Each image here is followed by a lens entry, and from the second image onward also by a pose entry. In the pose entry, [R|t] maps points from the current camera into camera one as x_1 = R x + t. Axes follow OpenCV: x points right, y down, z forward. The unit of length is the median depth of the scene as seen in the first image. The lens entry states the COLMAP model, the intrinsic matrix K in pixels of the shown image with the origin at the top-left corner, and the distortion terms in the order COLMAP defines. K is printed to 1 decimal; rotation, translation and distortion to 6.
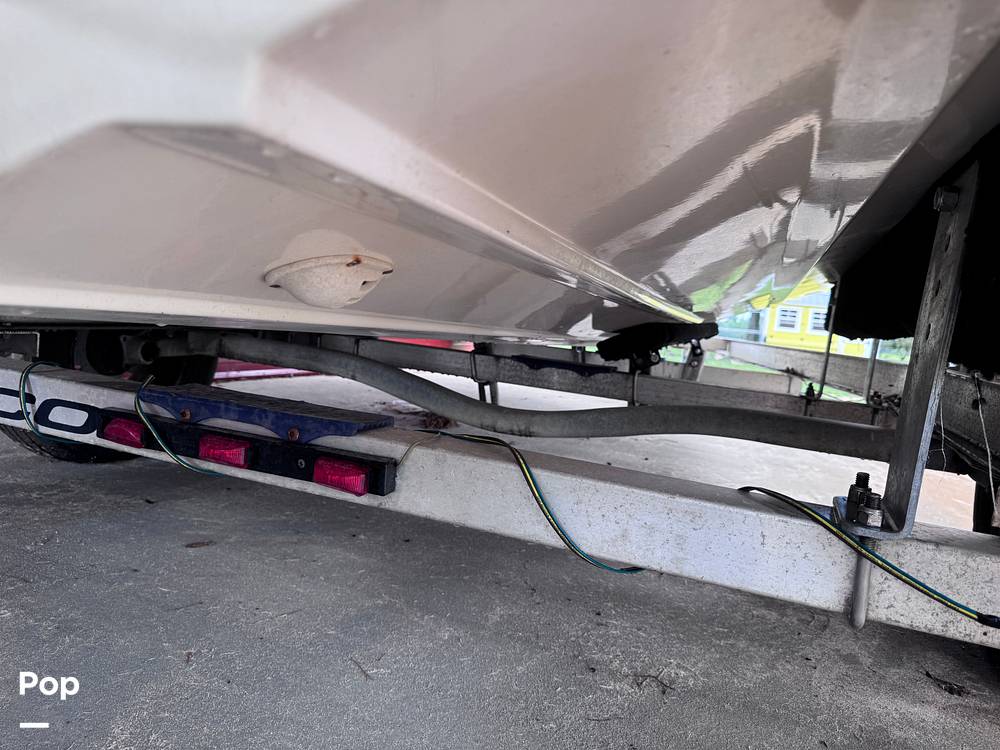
lens RADIAL K [[700.7, 0, 494.7], [0, 700.7, 376.4], [0, 0, 1]] dist [0.075348, -0.102168]
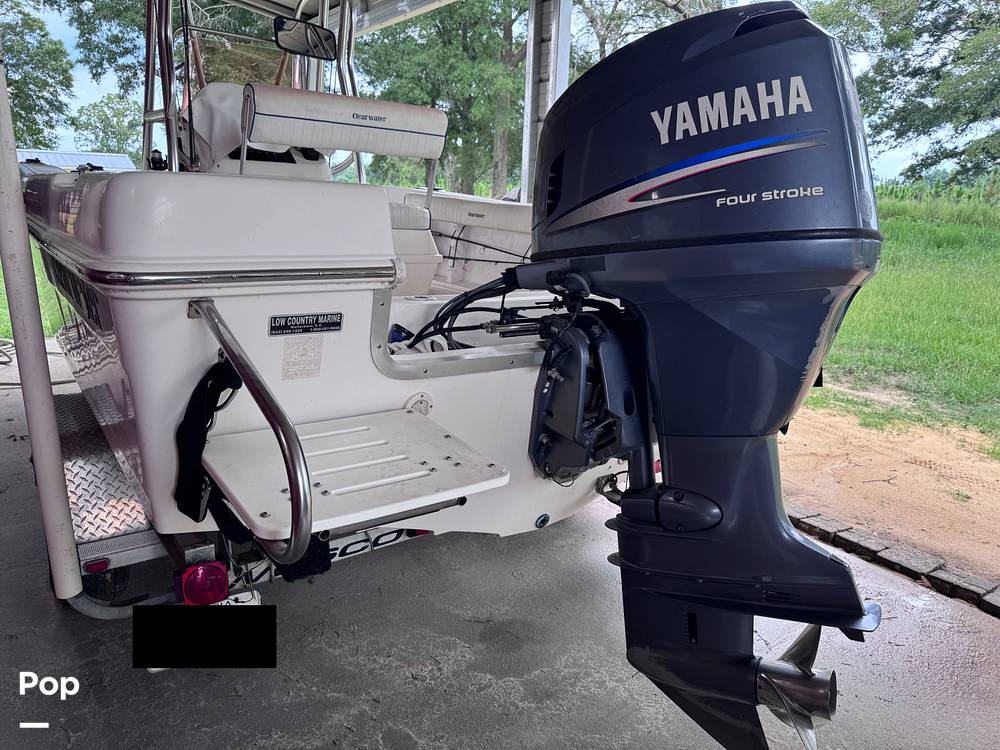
lens RADIAL K [[700.7, 0, 494.7], [0, 700.7, 376.4], [0, 0, 1]] dist [0.075348, -0.102168]
pose [[0.547406, -0.291899, 0.784310, -1.710012], [0.099861, 0.953285, 0.285089, -0.922504], [-0.830888, -0.077738, 0.550983, -0.540398]]
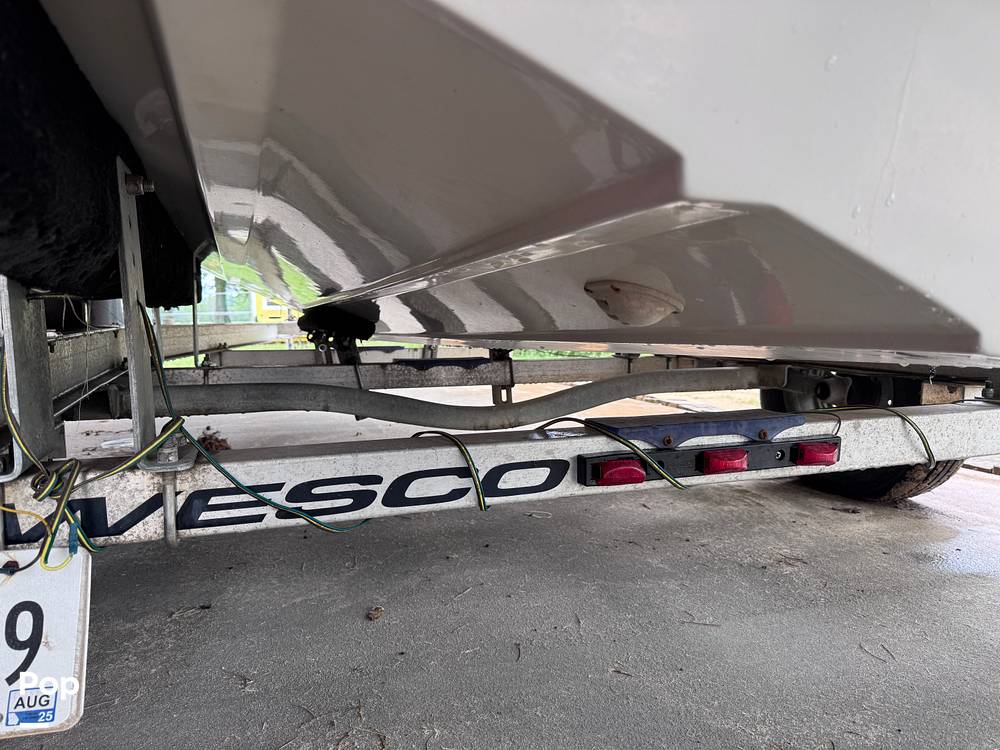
lens RADIAL K [[700.7, 0, 494.7], [0, 700.7, 376.4], [0, 0, 1]] dist [0.075348, -0.102168]
pose [[0.752603, -0.165429, 0.637356, -0.920212], [0.147780, 0.985670, 0.081335, -0.122166], [-0.641678, 0.032976, 0.766265, 0.228971]]
